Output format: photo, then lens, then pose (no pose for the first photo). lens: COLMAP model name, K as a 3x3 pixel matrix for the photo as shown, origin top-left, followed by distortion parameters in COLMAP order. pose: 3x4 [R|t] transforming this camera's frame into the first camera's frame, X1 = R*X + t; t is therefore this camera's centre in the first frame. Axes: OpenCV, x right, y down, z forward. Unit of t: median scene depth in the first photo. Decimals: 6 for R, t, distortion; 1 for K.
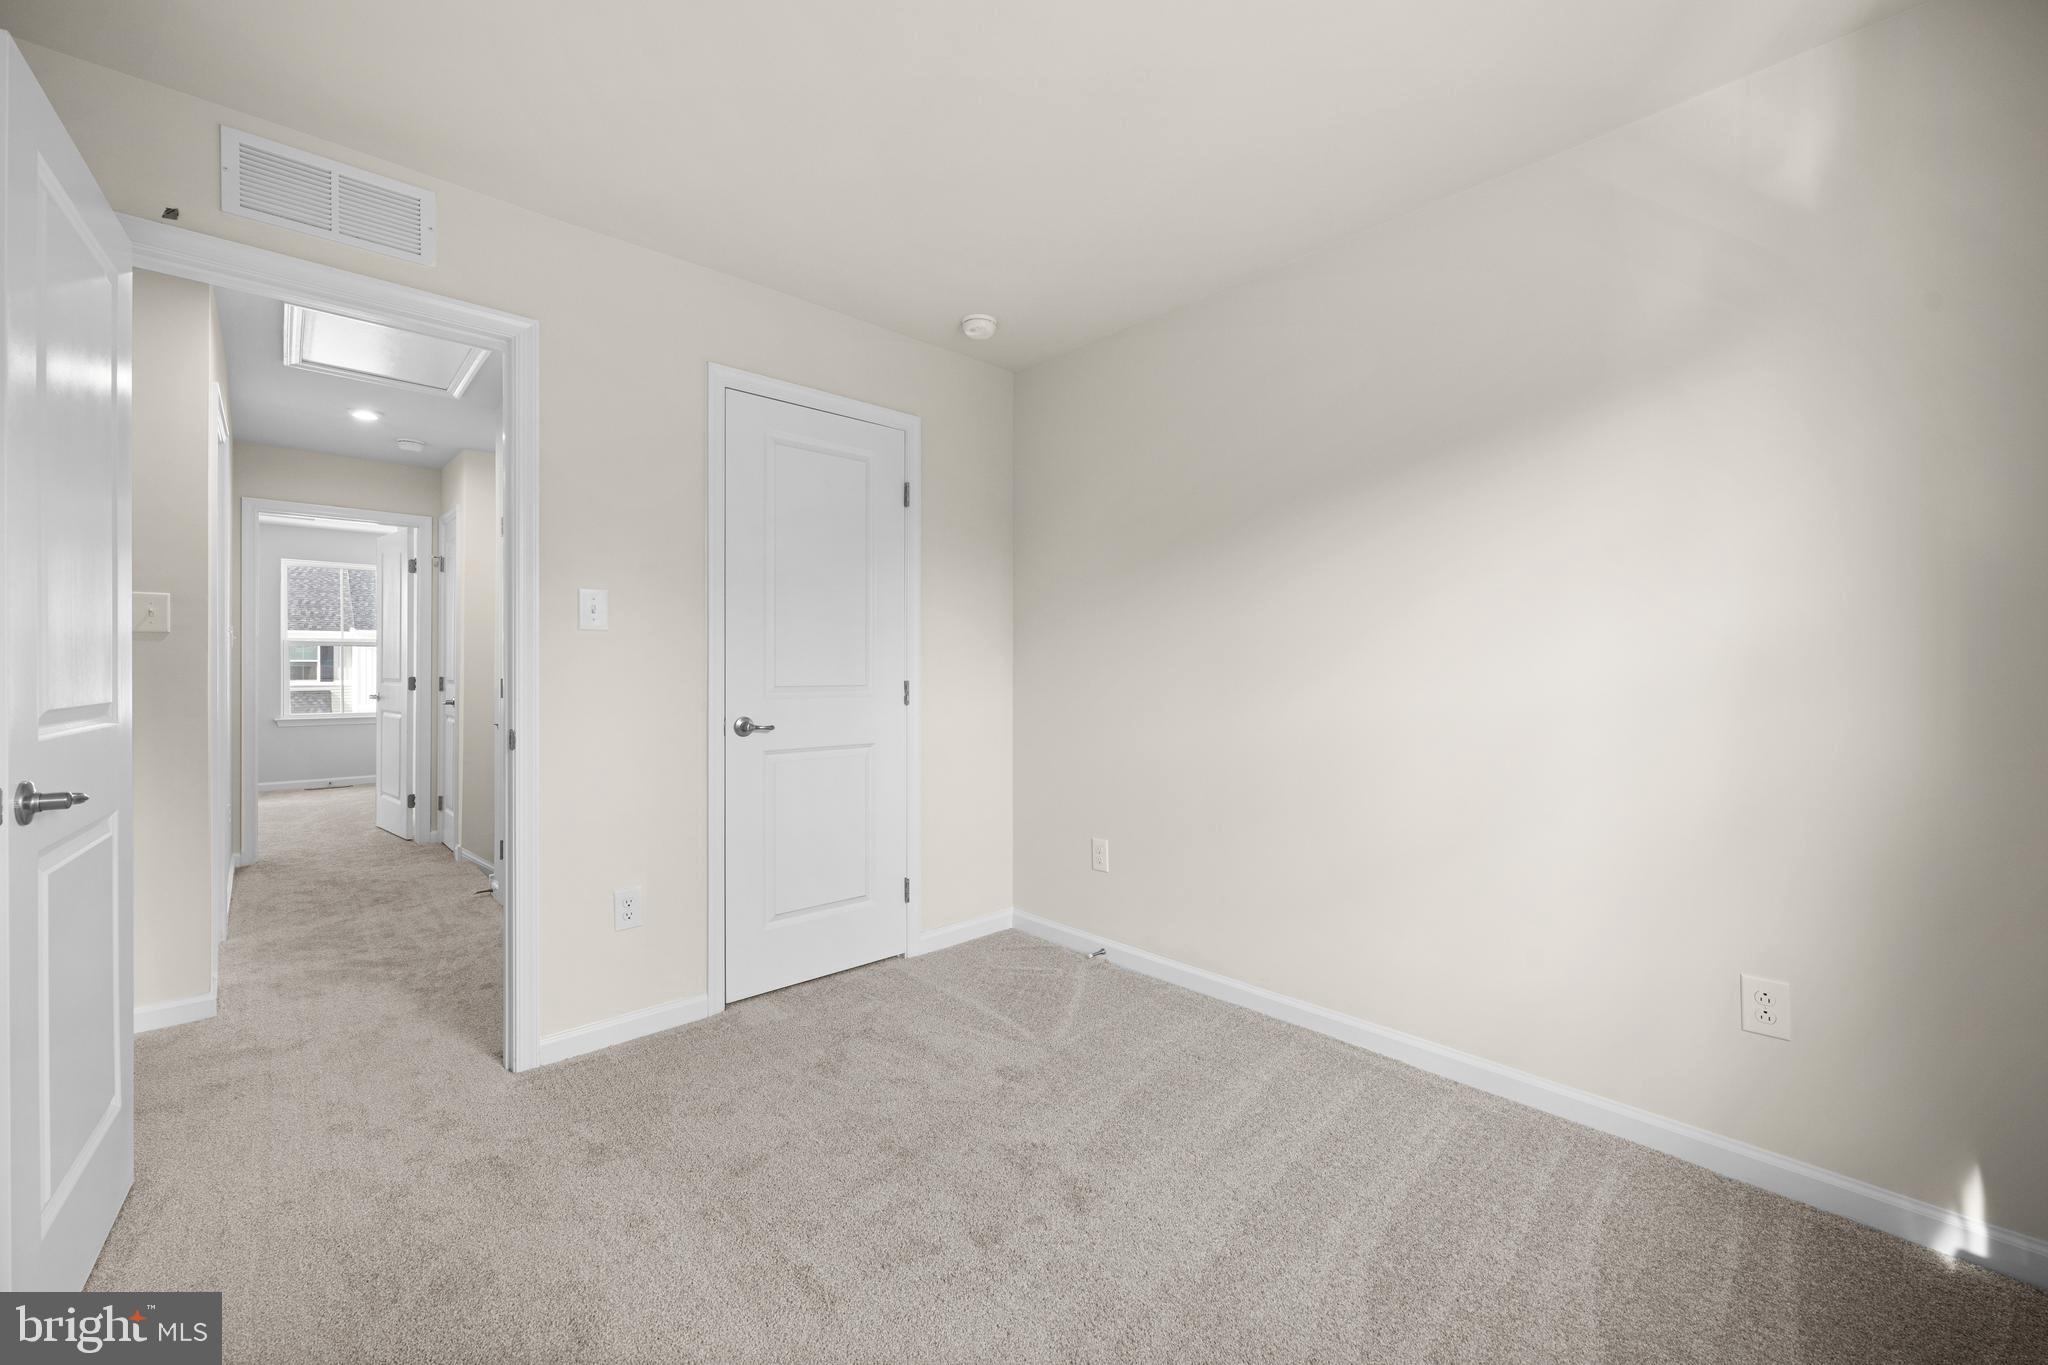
lens RADIAL K [[803.8, 0, 1023.3], [0, 803.8, 671.8], [0, 0, 1]] dist [-0.000542, 0.000085]
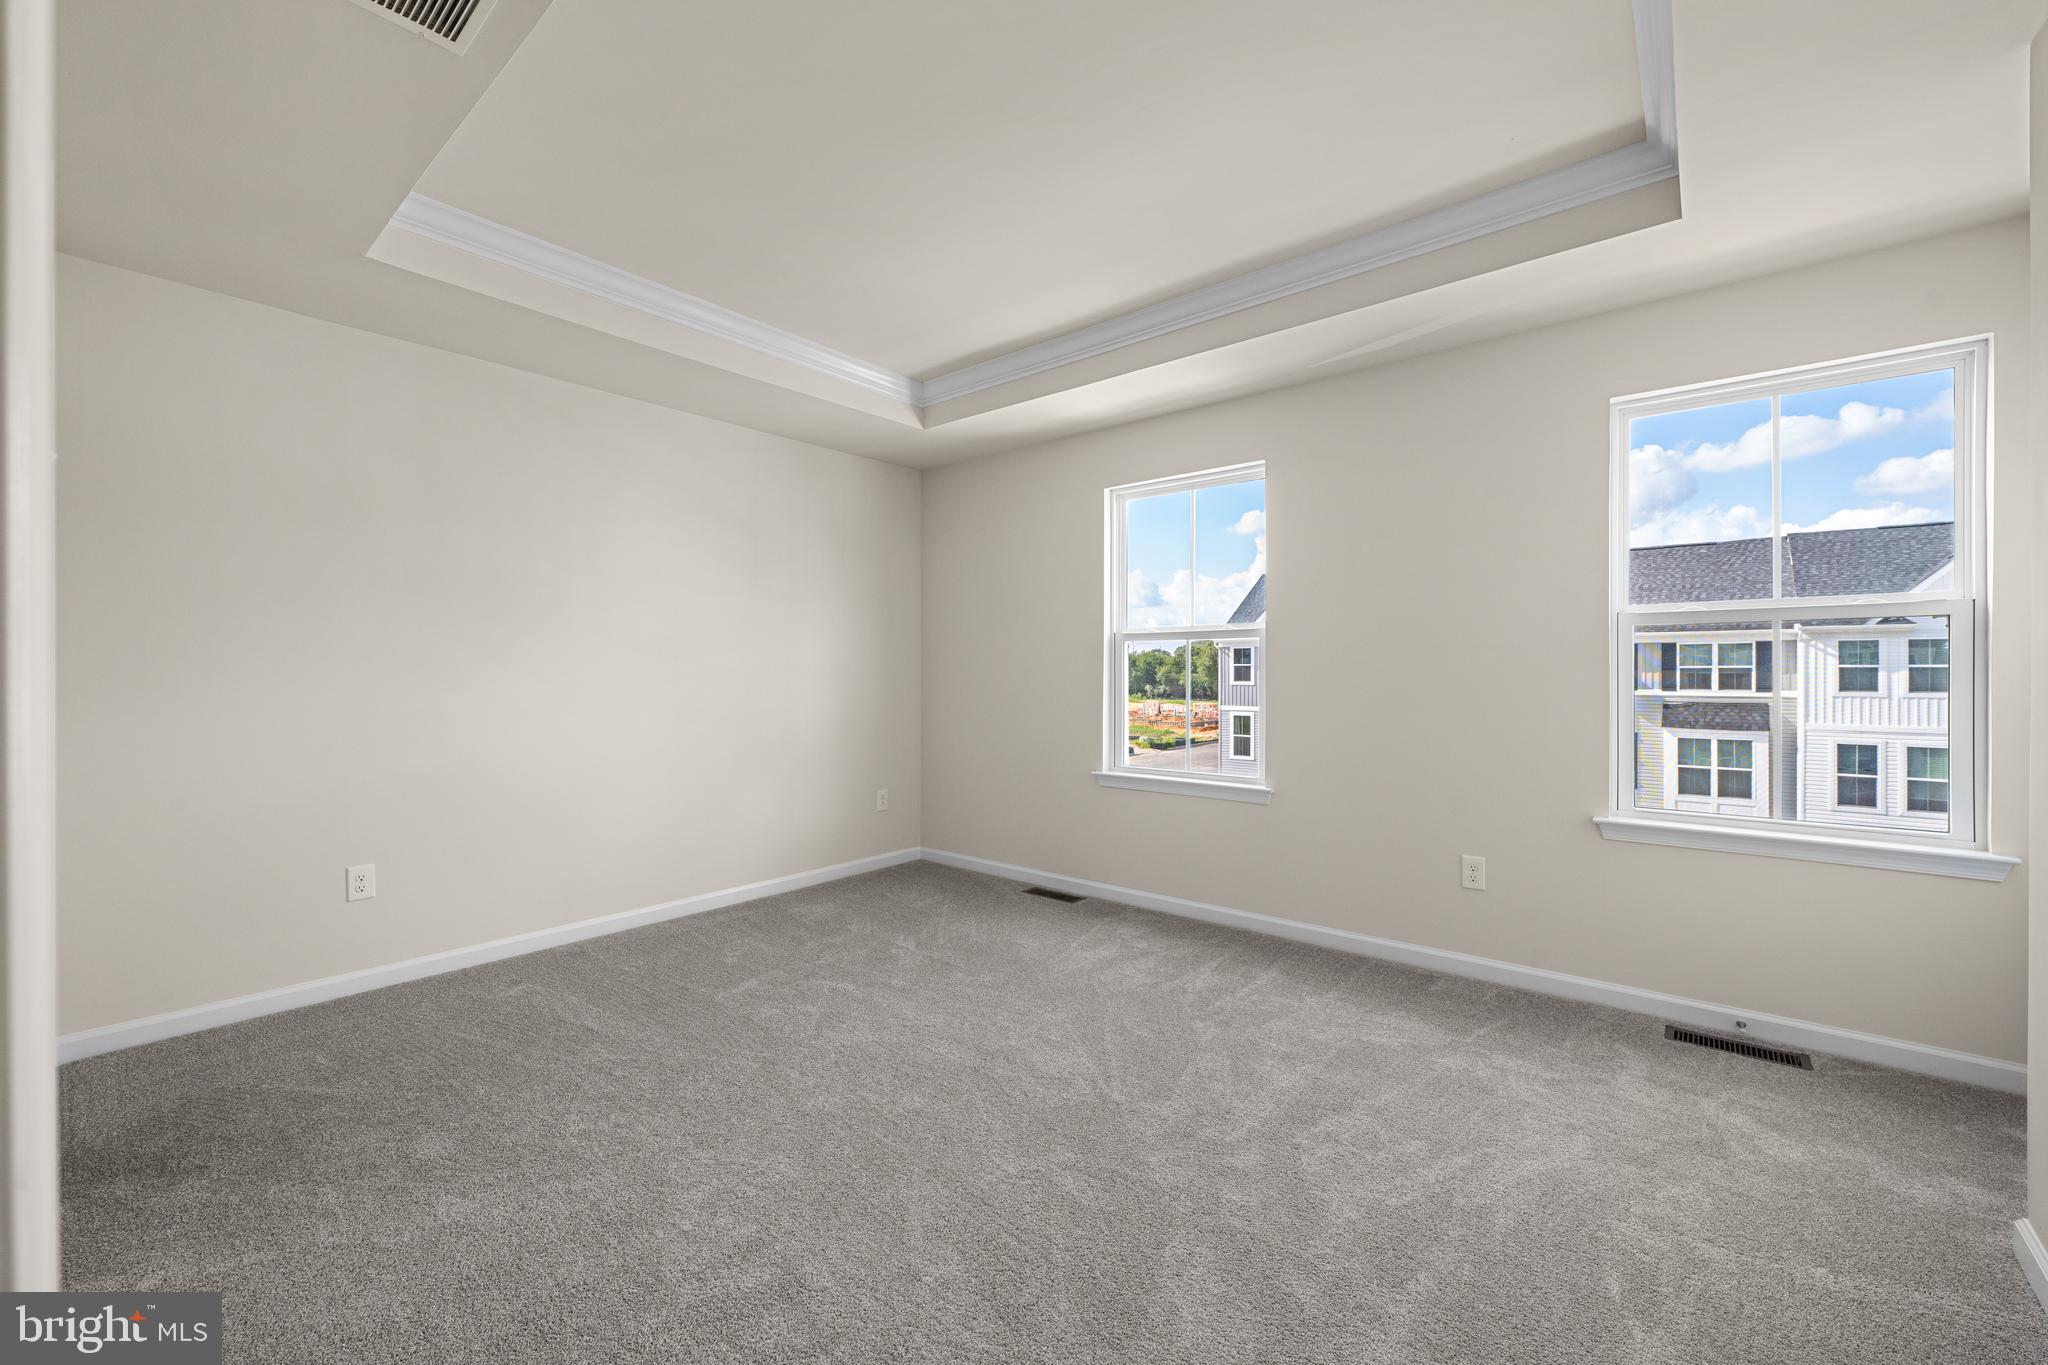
lens RADIAL K [[803.8, 0, 1023.3], [0, 803.8, 671.8], [0, 0, 1]] dist [-0.000542, 0.000085]
pose [[0.109376, -0.001783, -0.993999, -0.887130], [-0.009179, 0.999954, -0.002803, 0.004748], [0.993958, 0.009430, 0.109355, 1.045994]]
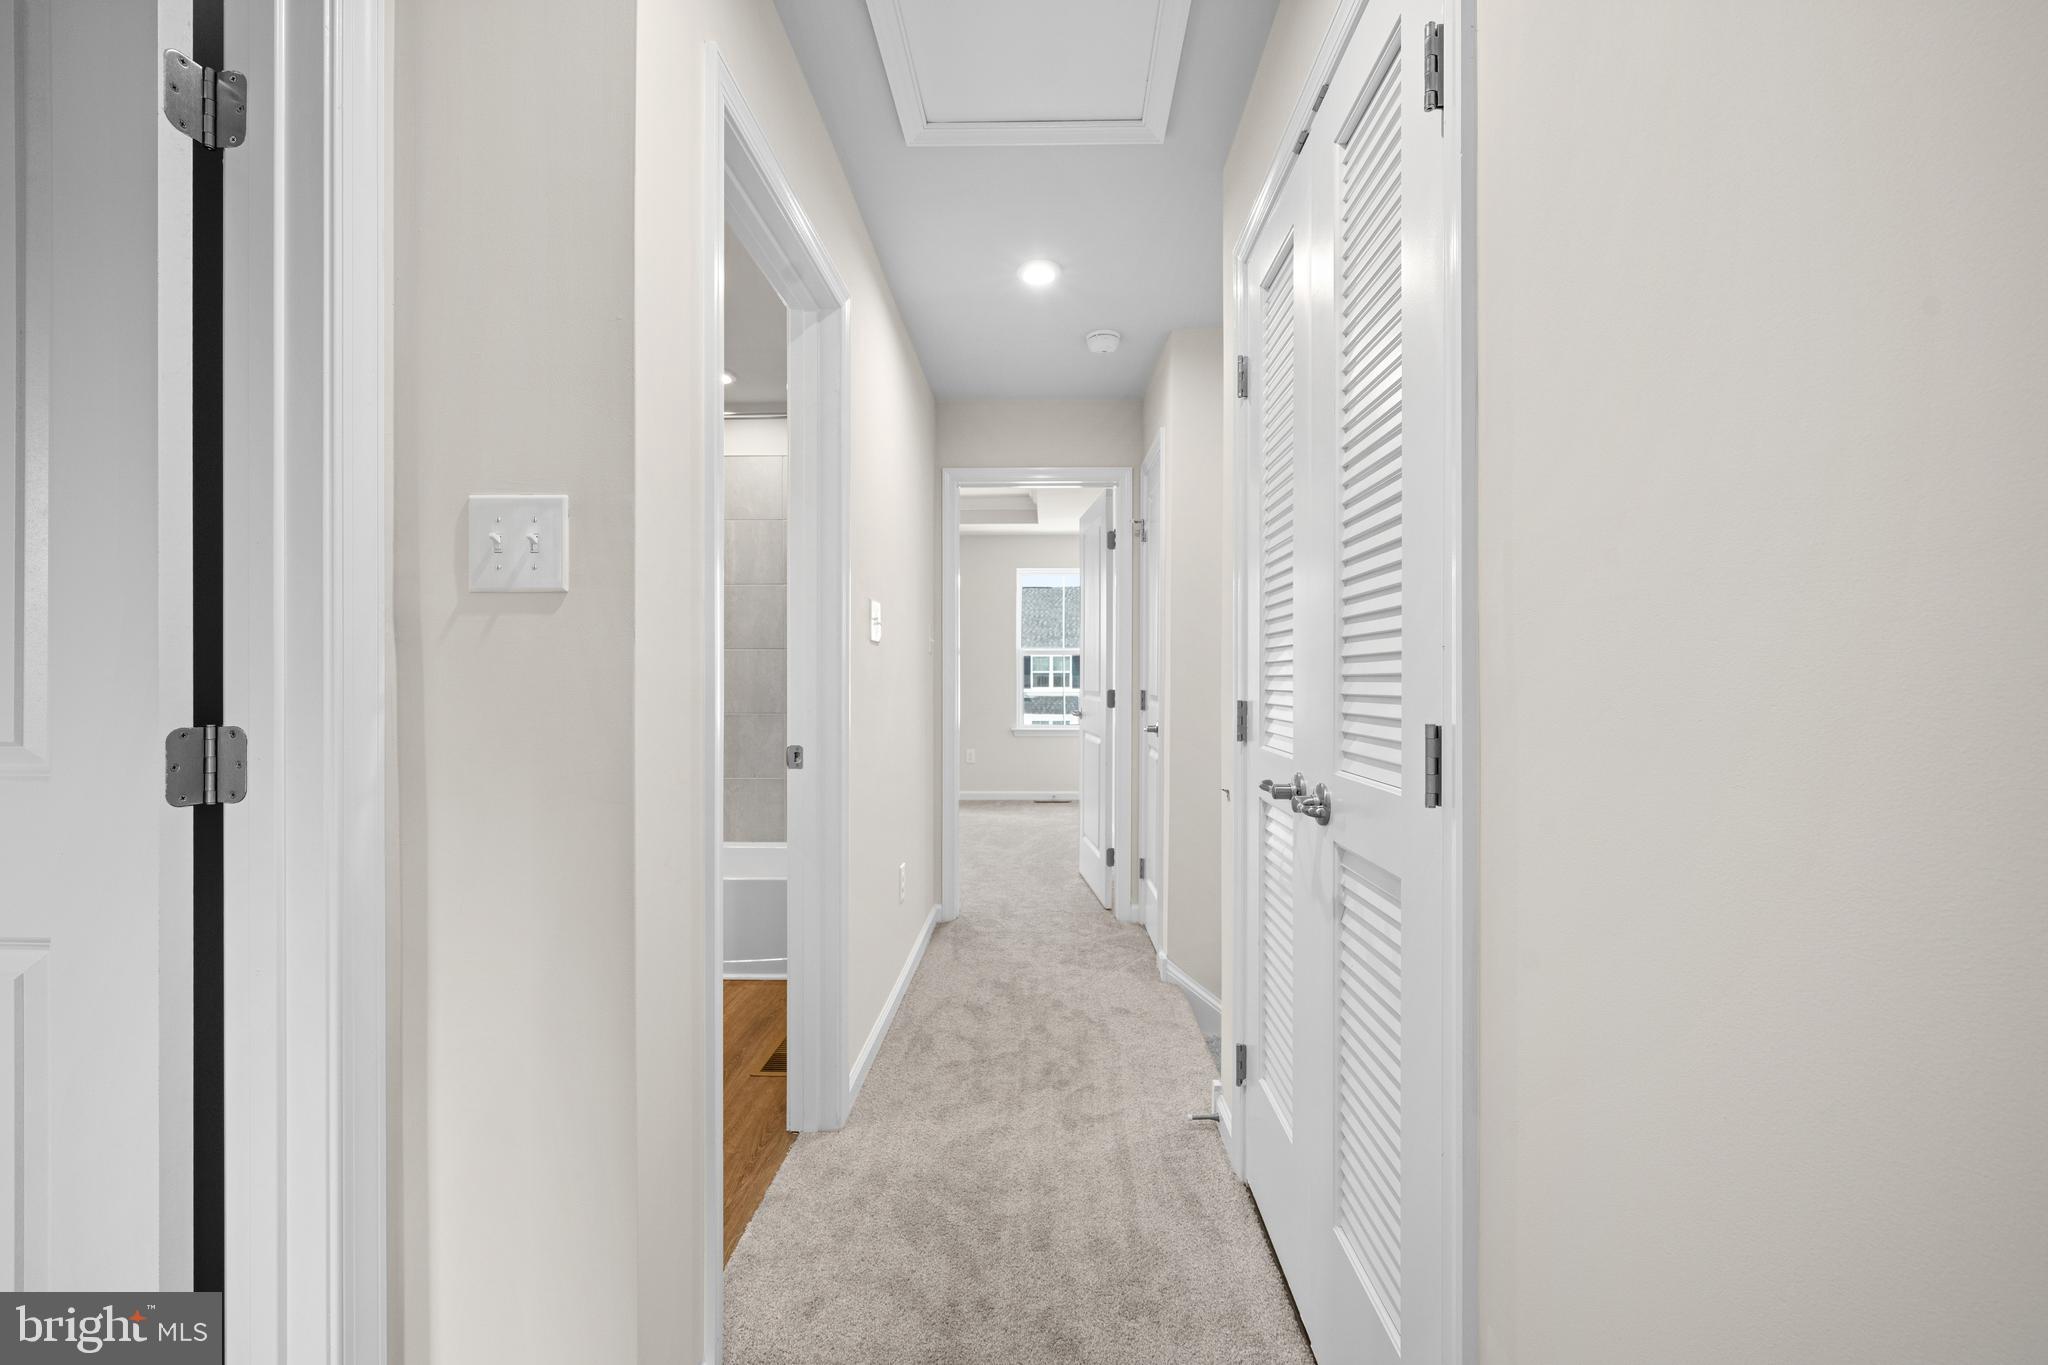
lens RADIAL K [[803.8, 0, 1023.3], [0, 803.8, 671.8], [0, 0, 1]] dist [-0.000542, 0.000085]
pose [[0.706591, -0.006735, -0.707590, -0.298975], [-0.001486, 0.999938, -0.011001, -0.002070], [0.707621, 0.008825, 0.706538, 0.426739]]
